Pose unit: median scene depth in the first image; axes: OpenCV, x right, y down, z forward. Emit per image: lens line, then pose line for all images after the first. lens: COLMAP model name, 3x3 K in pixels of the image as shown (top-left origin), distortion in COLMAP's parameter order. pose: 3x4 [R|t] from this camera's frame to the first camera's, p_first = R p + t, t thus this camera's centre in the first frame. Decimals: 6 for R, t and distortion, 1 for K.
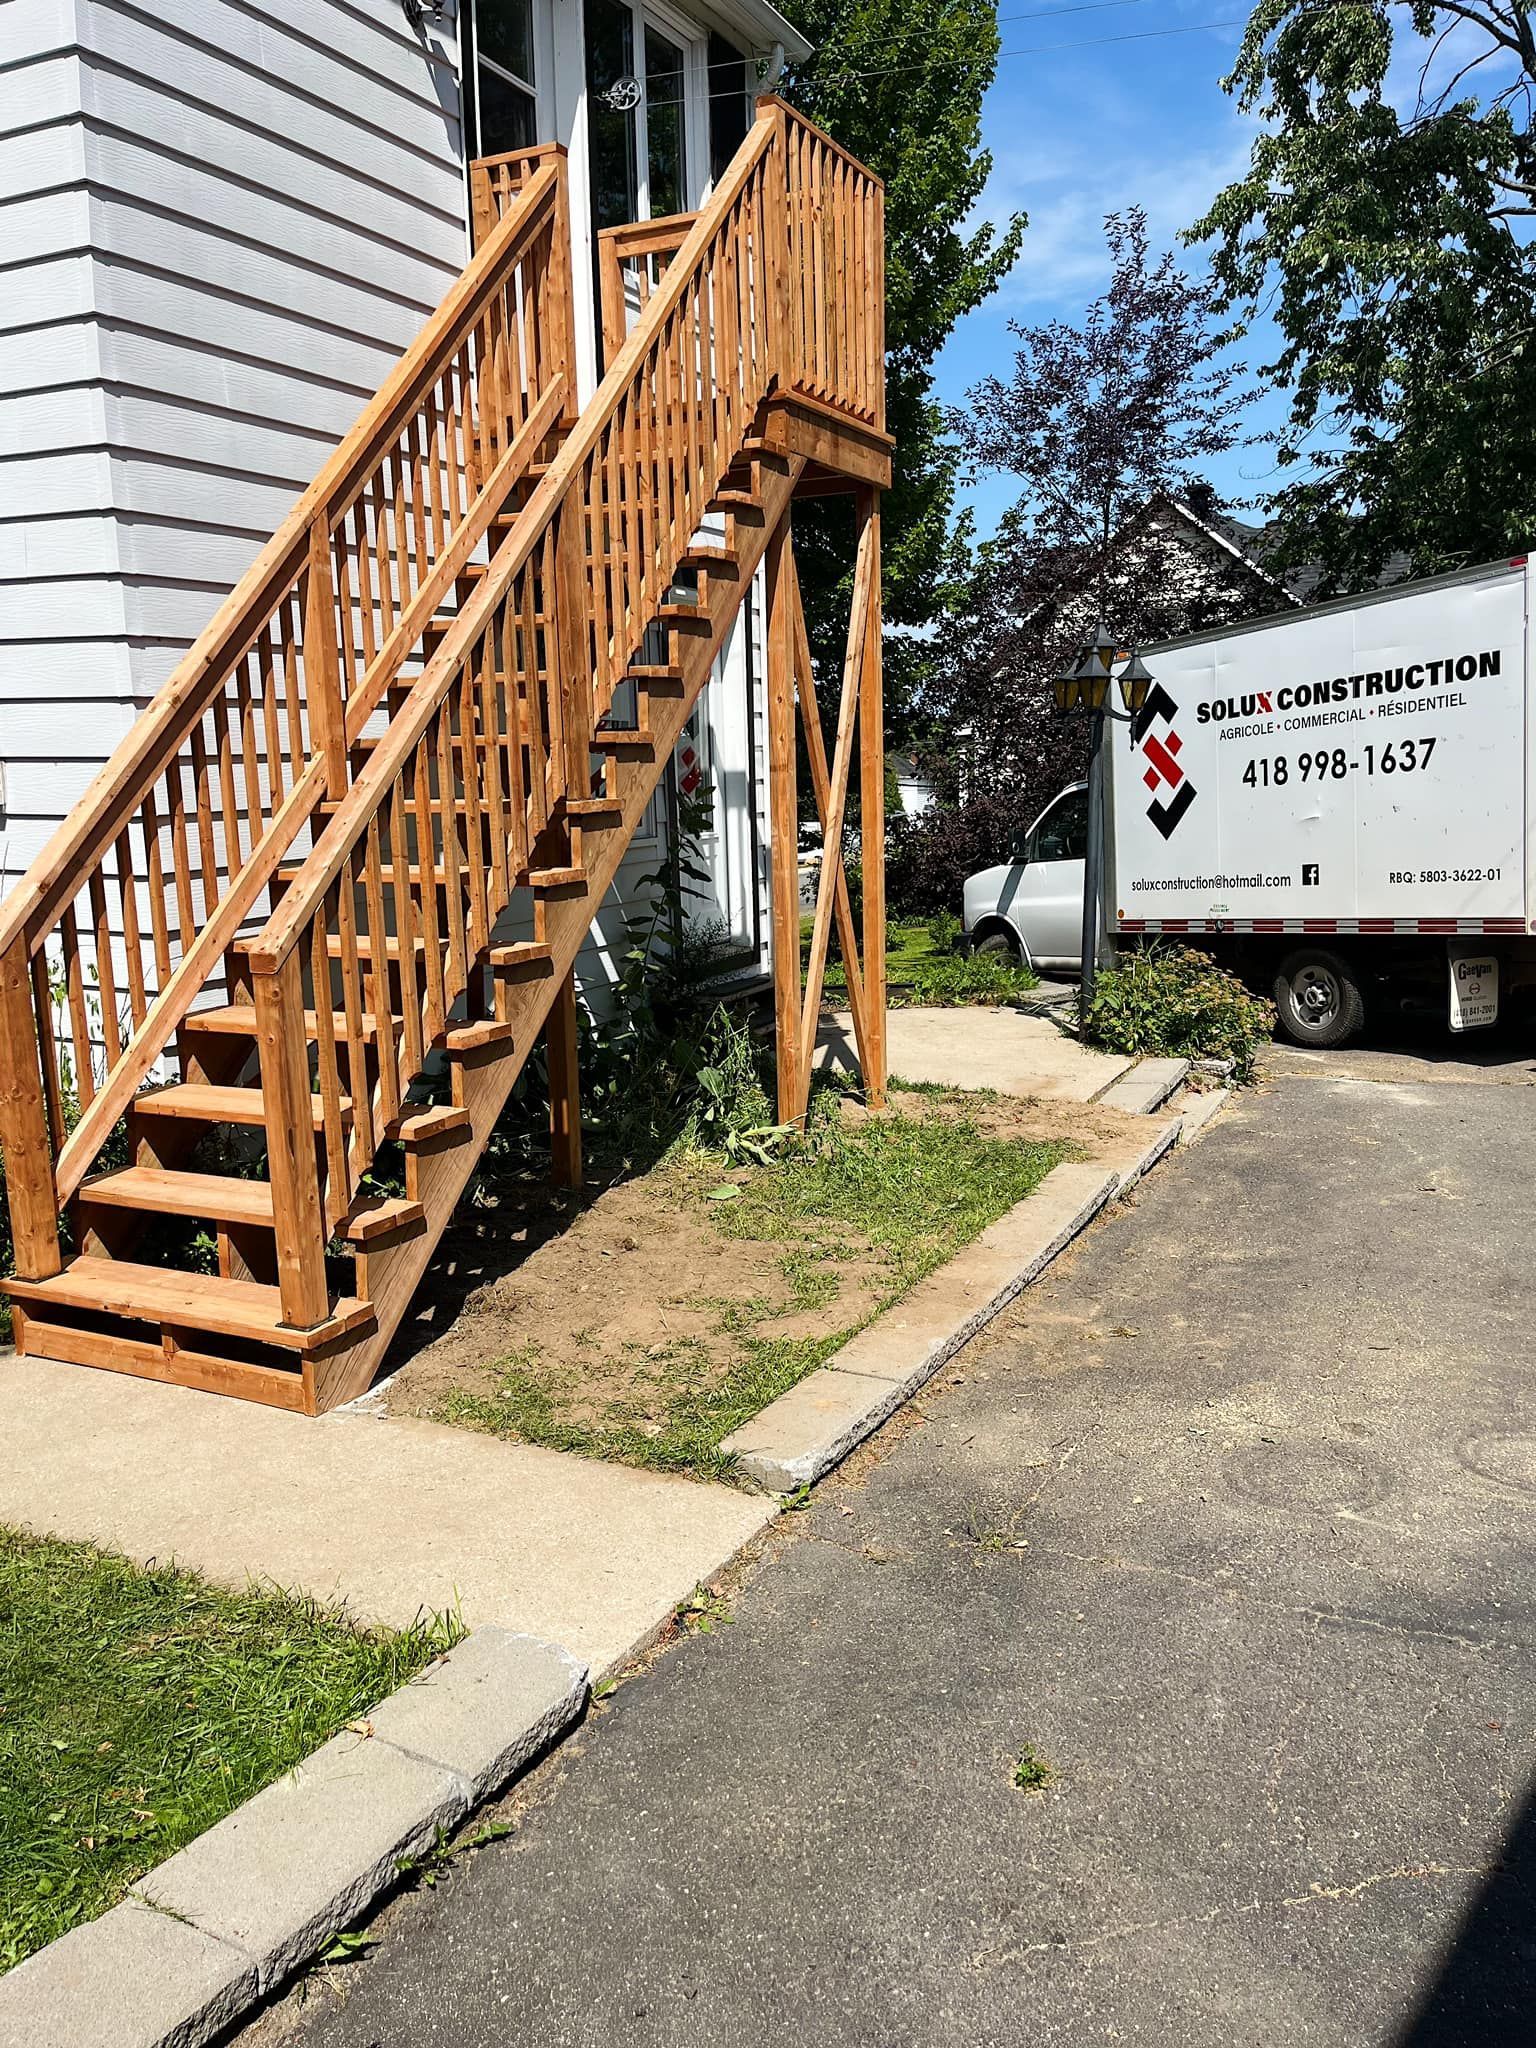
lens RADIAL K [[1565.1, 0, 768.0], [0, 1565.1, 1024.0], [0, 0, 1]] dist [0.078861, -0.109474]
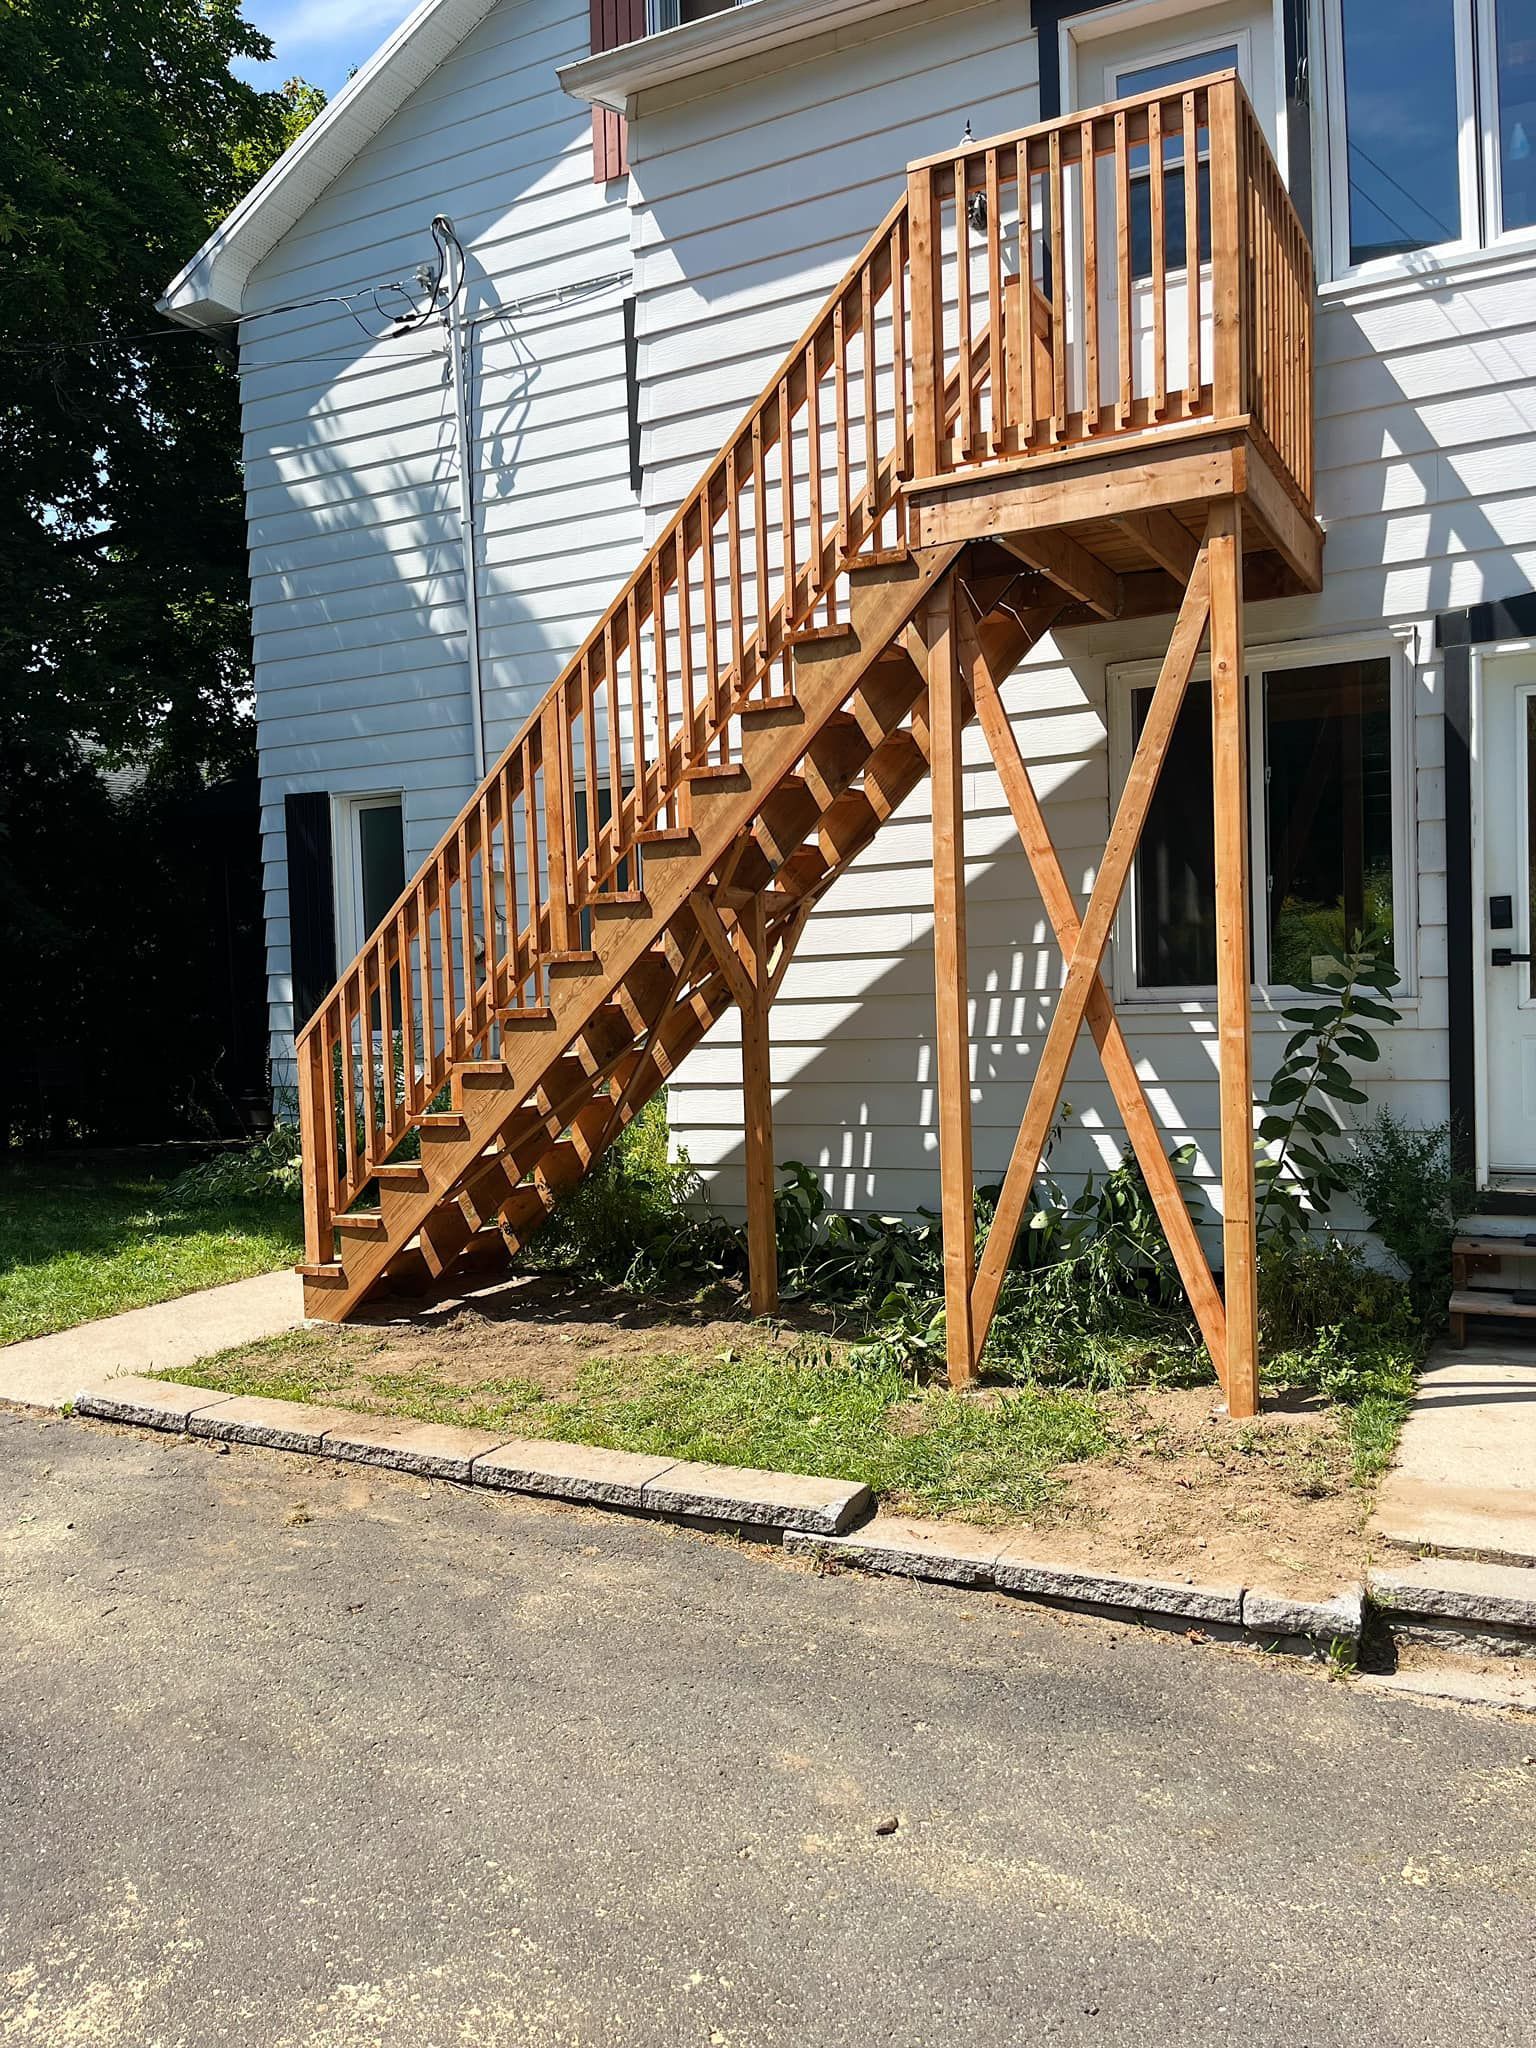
lens RADIAL K [[1565.1, 0, 768.0], [0, 1565.1, 1024.0], [0, 0, 1]] dist [0.078861, -0.109474]
pose [[-0.052472, 0.049342, -0.997403, 0.885385], [-0.126420, 0.990415, 0.055647, -0.144582], [0.990588, 0.129011, -0.045731, 0.996040]]
